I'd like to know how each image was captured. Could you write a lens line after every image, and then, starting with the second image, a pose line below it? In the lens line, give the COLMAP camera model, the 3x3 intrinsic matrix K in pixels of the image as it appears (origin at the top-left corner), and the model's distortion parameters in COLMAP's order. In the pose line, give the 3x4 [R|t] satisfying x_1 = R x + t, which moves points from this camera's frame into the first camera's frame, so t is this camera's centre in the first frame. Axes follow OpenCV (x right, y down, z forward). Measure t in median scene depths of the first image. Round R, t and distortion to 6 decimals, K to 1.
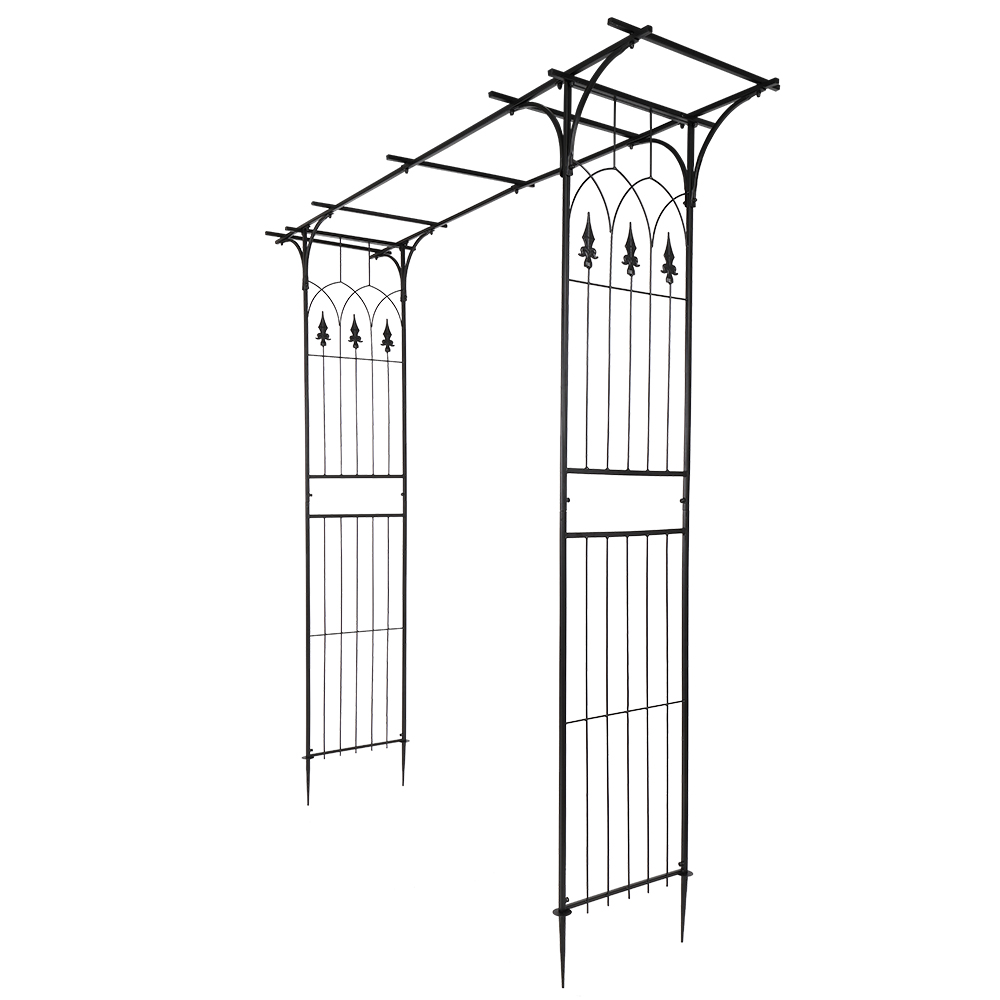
lens RADIAL K [[1017.3, 0, 510.3], [0, 1017.3, 513.1], [0, 0, 1]] dist [-0.029246, -0.017280]
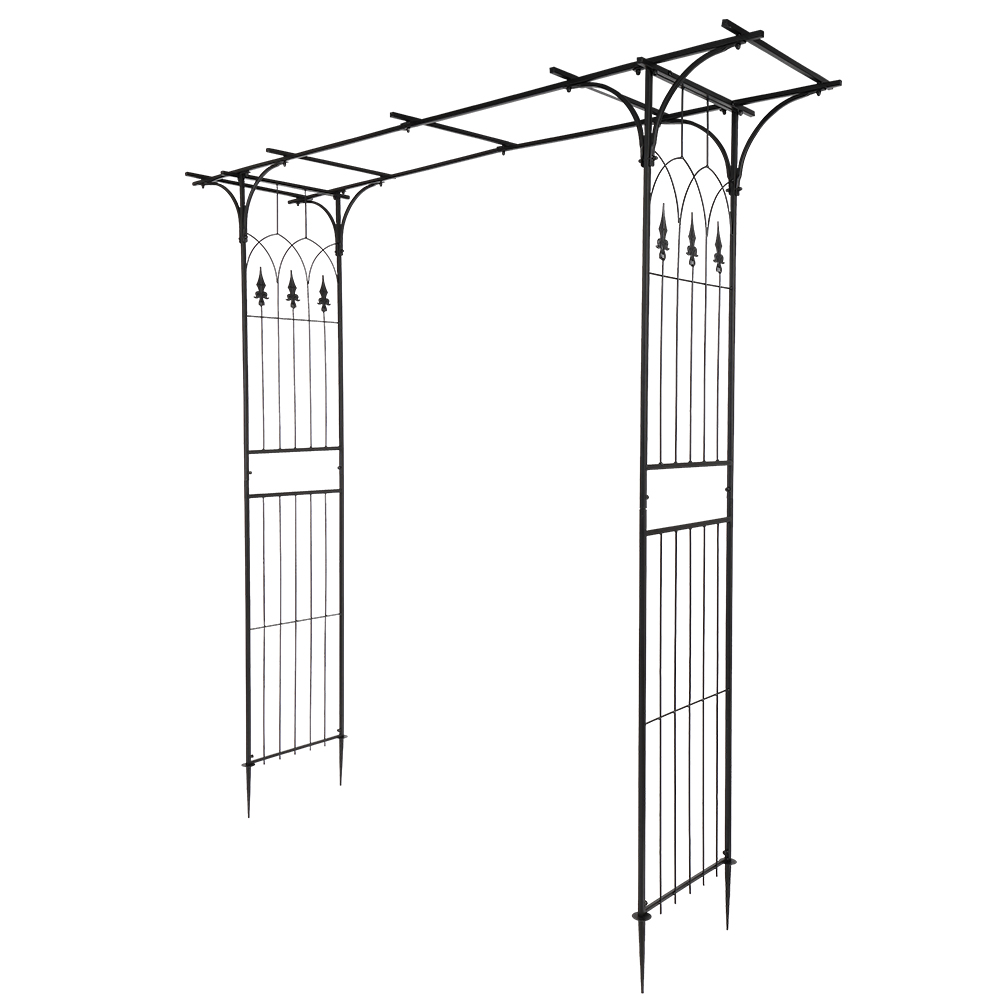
lens RADIAL K [[1115.5, 0, 500.7], [0, 1115.5, 455.5], [0, 0, 1]] dist [-0.023182, 0.008458]
pose [[0.969204, -0.010919, 0.246018, -0.223395], [0.007605, 0.999867, 0.014417, -0.045265], [-0.246143, -0.012102, 0.969158, -0.004436]]
